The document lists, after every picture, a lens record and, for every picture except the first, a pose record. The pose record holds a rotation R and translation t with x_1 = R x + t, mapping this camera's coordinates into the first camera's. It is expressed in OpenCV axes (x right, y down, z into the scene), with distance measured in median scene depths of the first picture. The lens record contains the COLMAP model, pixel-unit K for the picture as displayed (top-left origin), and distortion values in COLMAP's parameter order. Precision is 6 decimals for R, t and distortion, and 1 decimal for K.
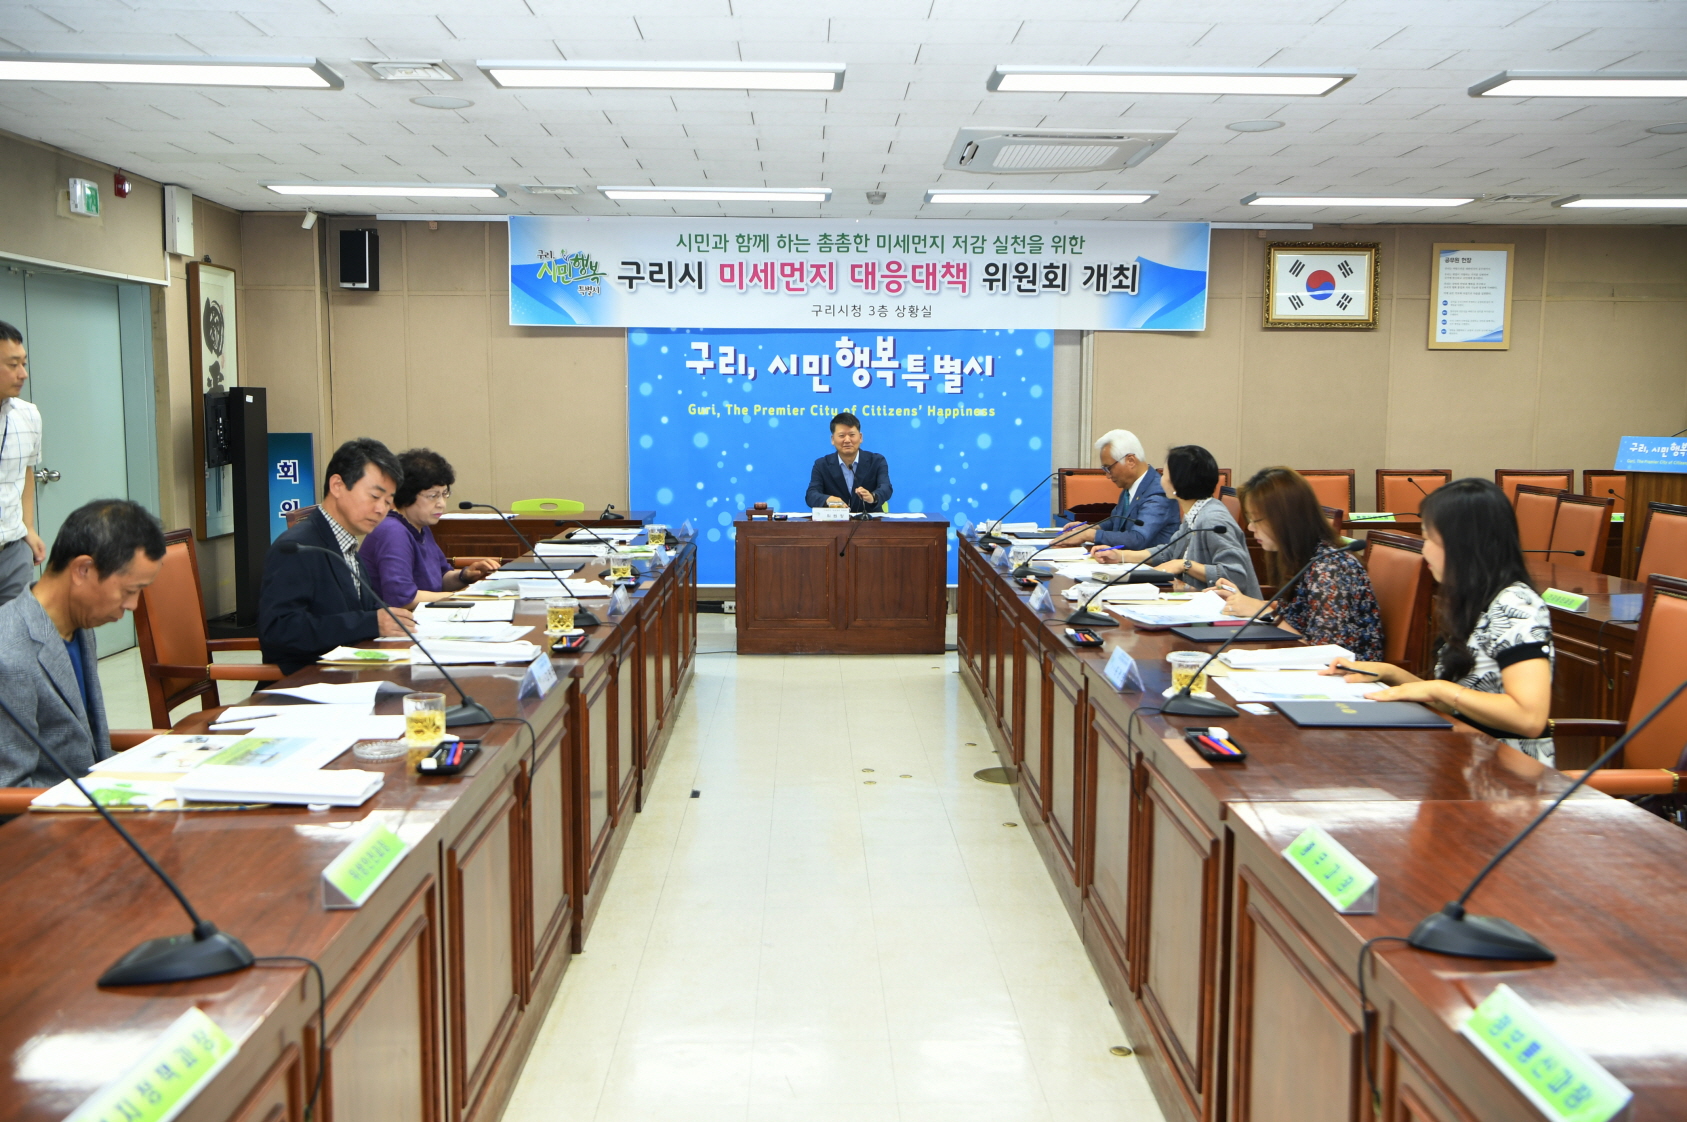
lens RADIAL K [[1507.2, 0, 848.8], [0, 1507.2, 563.0], [0, 0, 1]] dist [-0.013976, 0.017806]
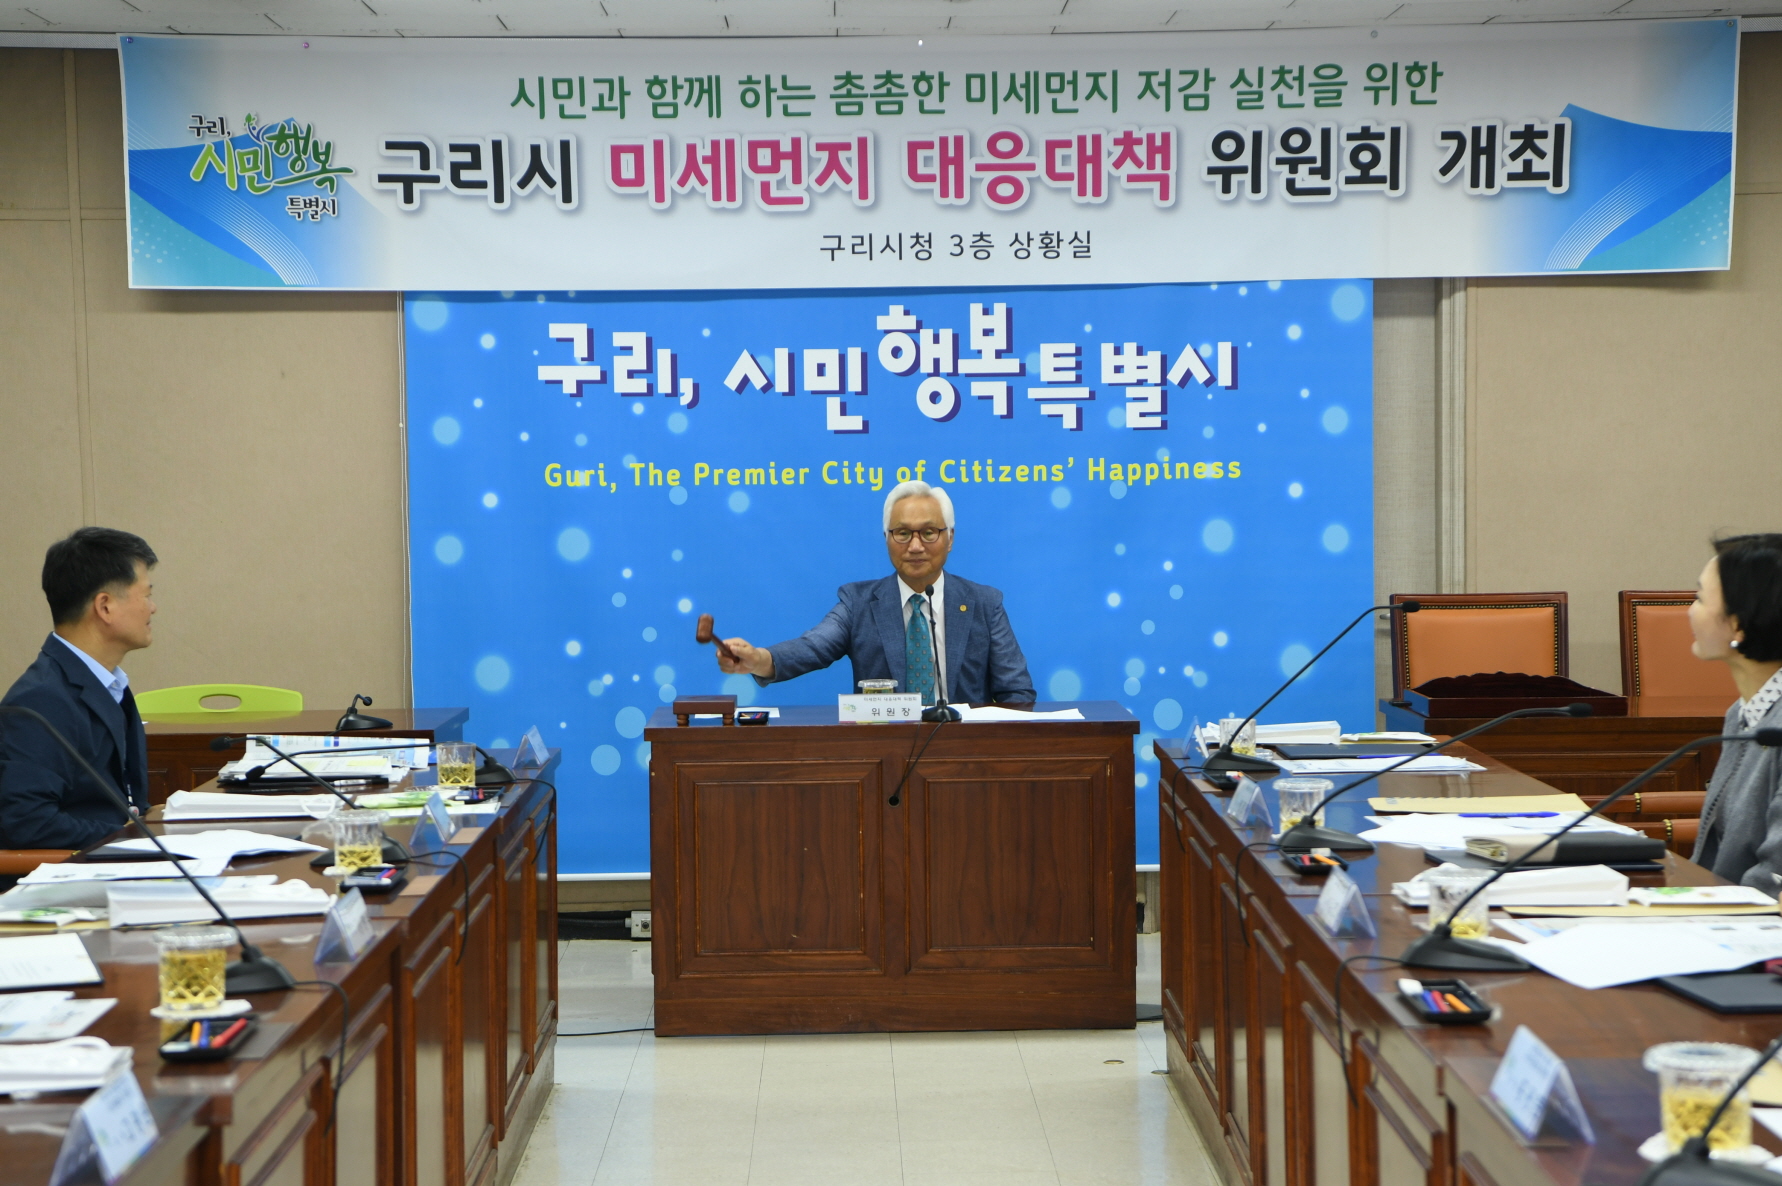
lens RADIAL K [[3345.5, 0, 895.5], [0, 3345.5, 602.3], [0, 0, 1]] dist [0.301479, 0.297823]
pose [[0.999780, -0.017118, -0.012152, 0.007576], [0.016330, 0.997932, -0.062171, -0.002189], [0.013191, 0.061959, 0.997992, 0.023738]]
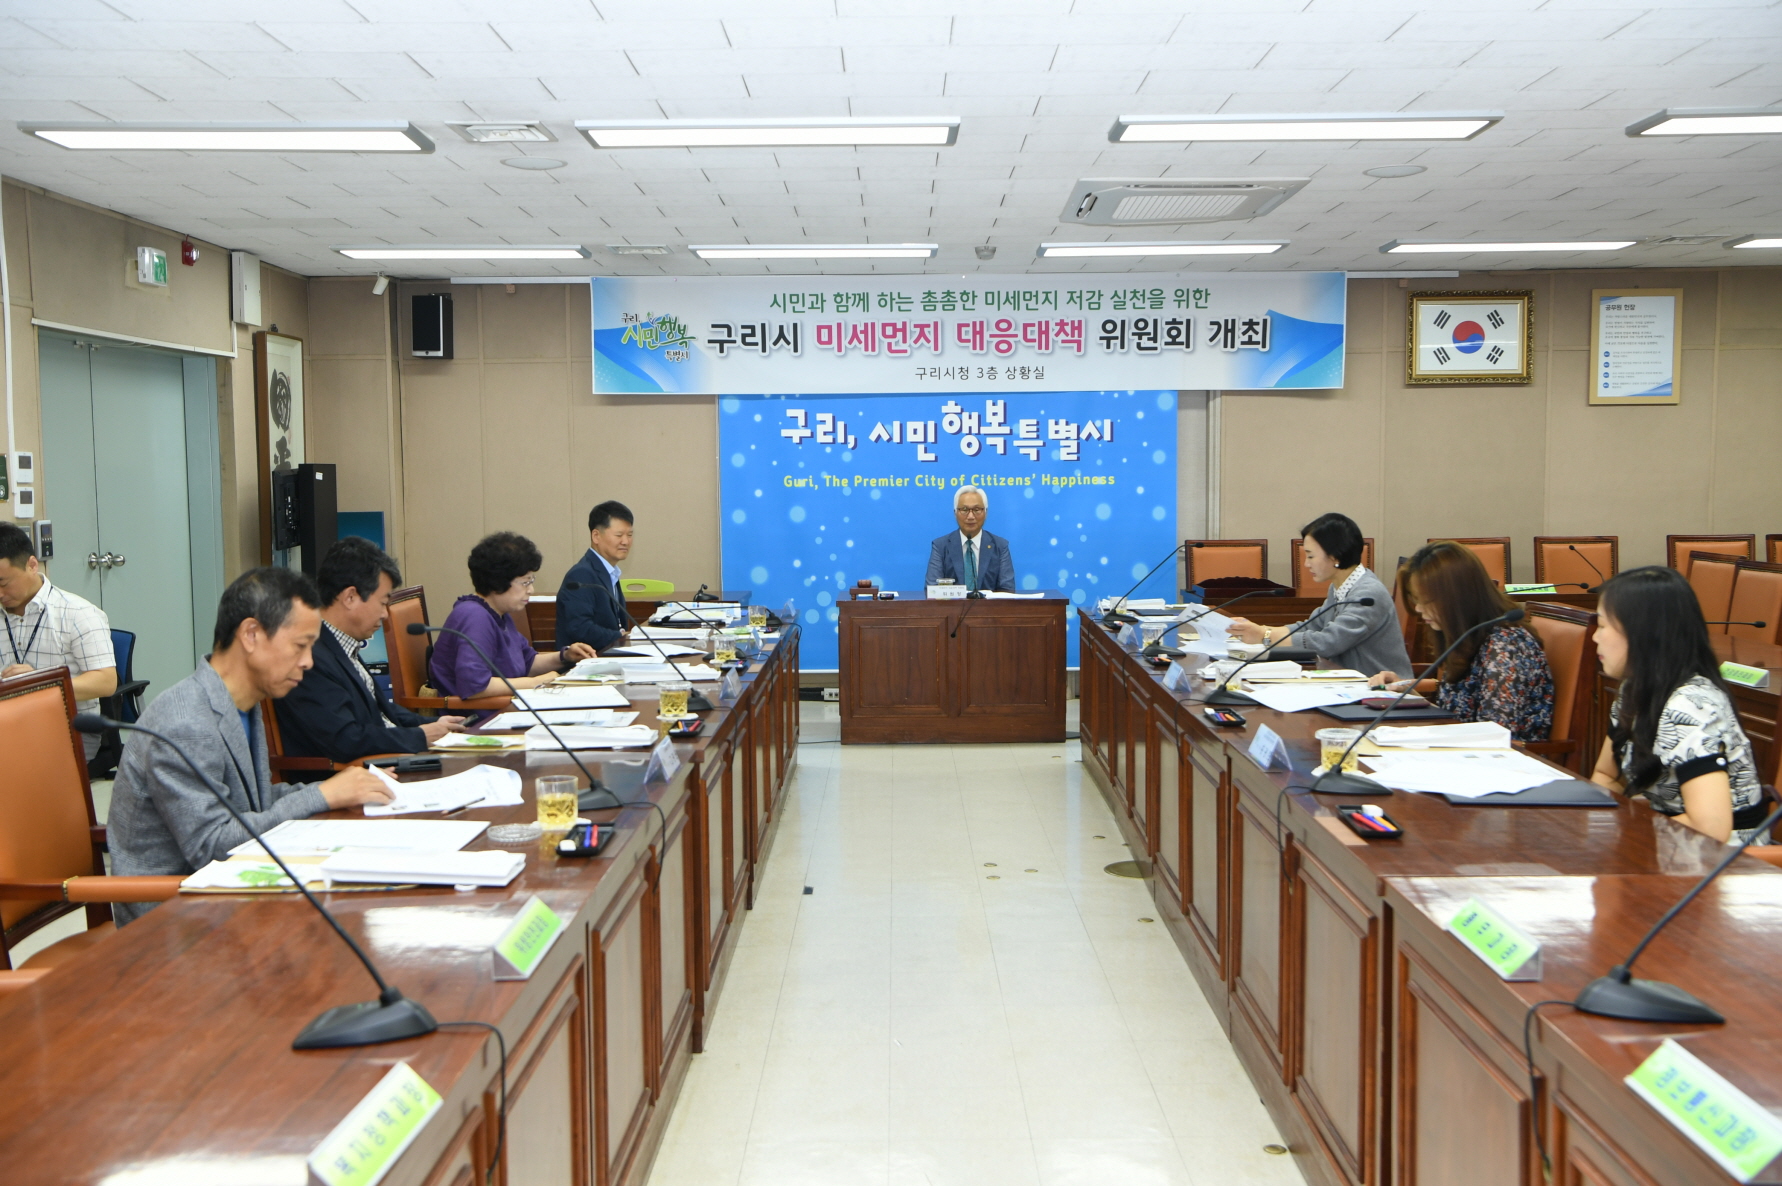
lens RADIAL K [[1669.1, 0, 895.6], [0, 1669.1, 597.5], [0, 0, 1]] dist [0.001645, 0.019779]
pose [[0.999512, -0.010957, -0.029261, -0.008366], [0.010063, 0.999483, -0.030521, 0.001776], [0.029581, 0.030212, 0.999106, -0.025169]]
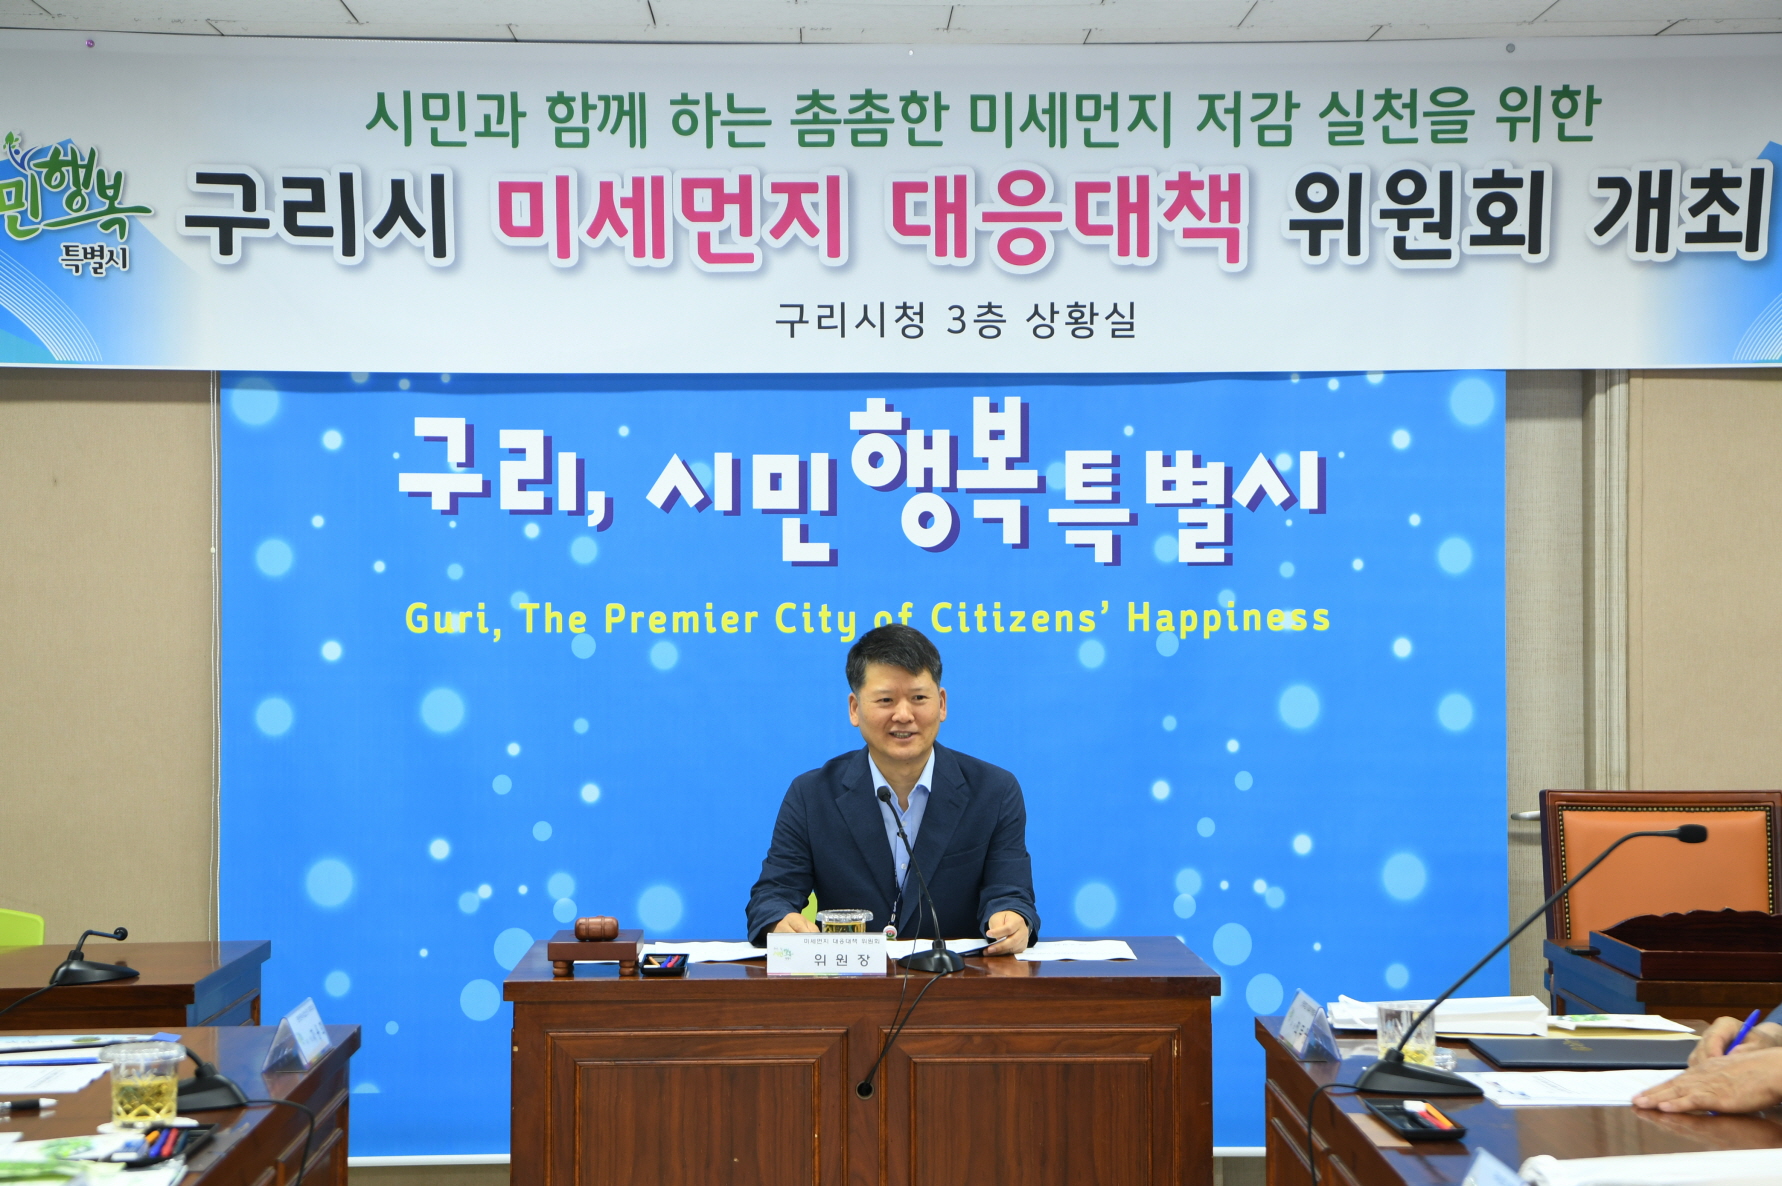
lens RADIAL K [[3192.3, 0, 896.5], [0, 3192.3, 610.5], [0, 0, 1]] dist [0.250185, 0.440526]
pose [[0.999959, -0.007811, -0.004573, 0.004754], [0.007277, 0.994232, -0.106999, -0.027729], [0.005383, 0.106962, 0.994249, 0.303395]]
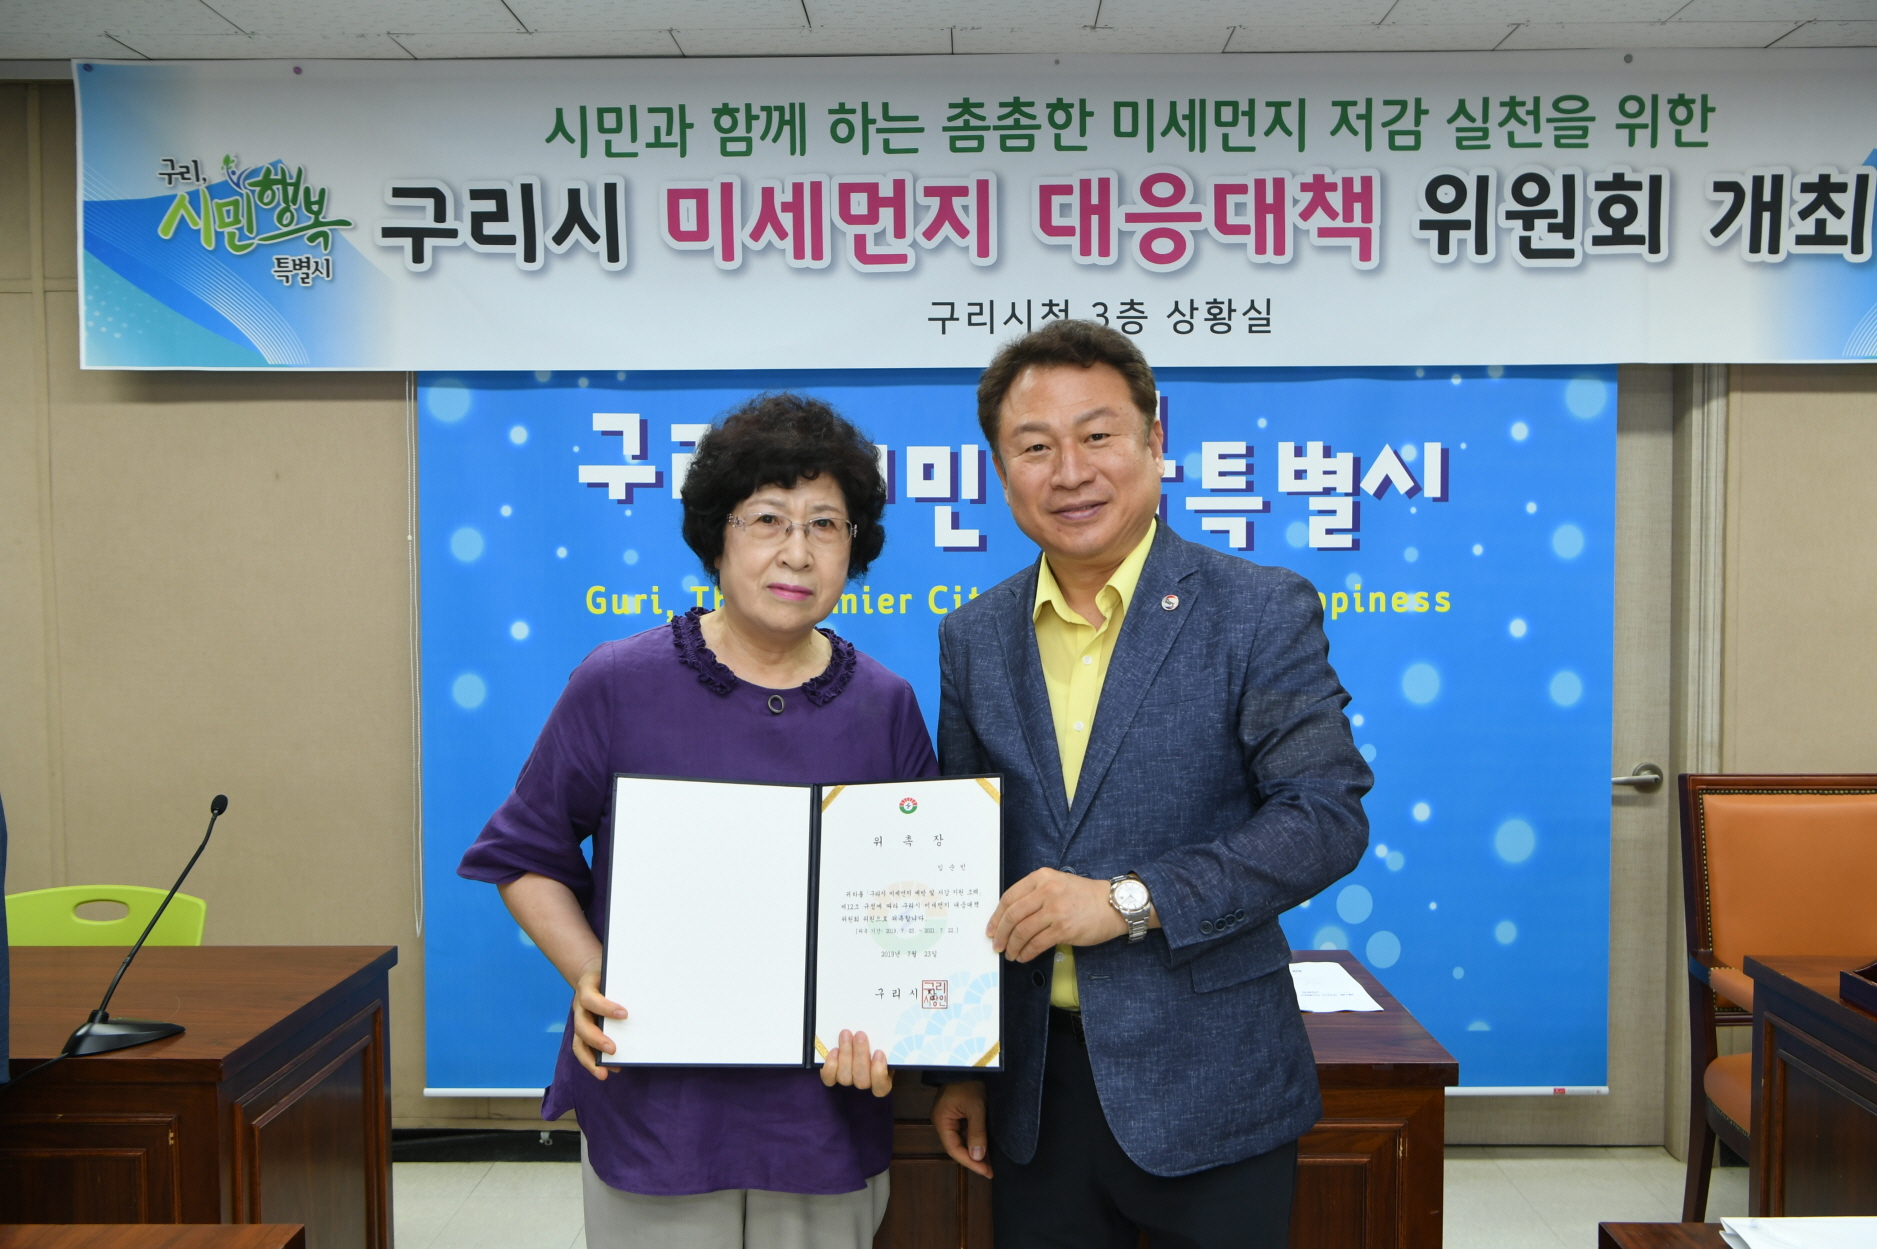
lens RADIAL K [[1647.5, 0, 942.2], [0, 1647.5, 630.8], [0, 0, 1]] dist [-0.013711, -0.001257]
pose [[0.998815, -0.006235, -0.048267, -0.003396], [0.003042, 0.997819, -0.065946, -0.069820], [0.048573, 0.065721, 0.996655, 0.625383]]
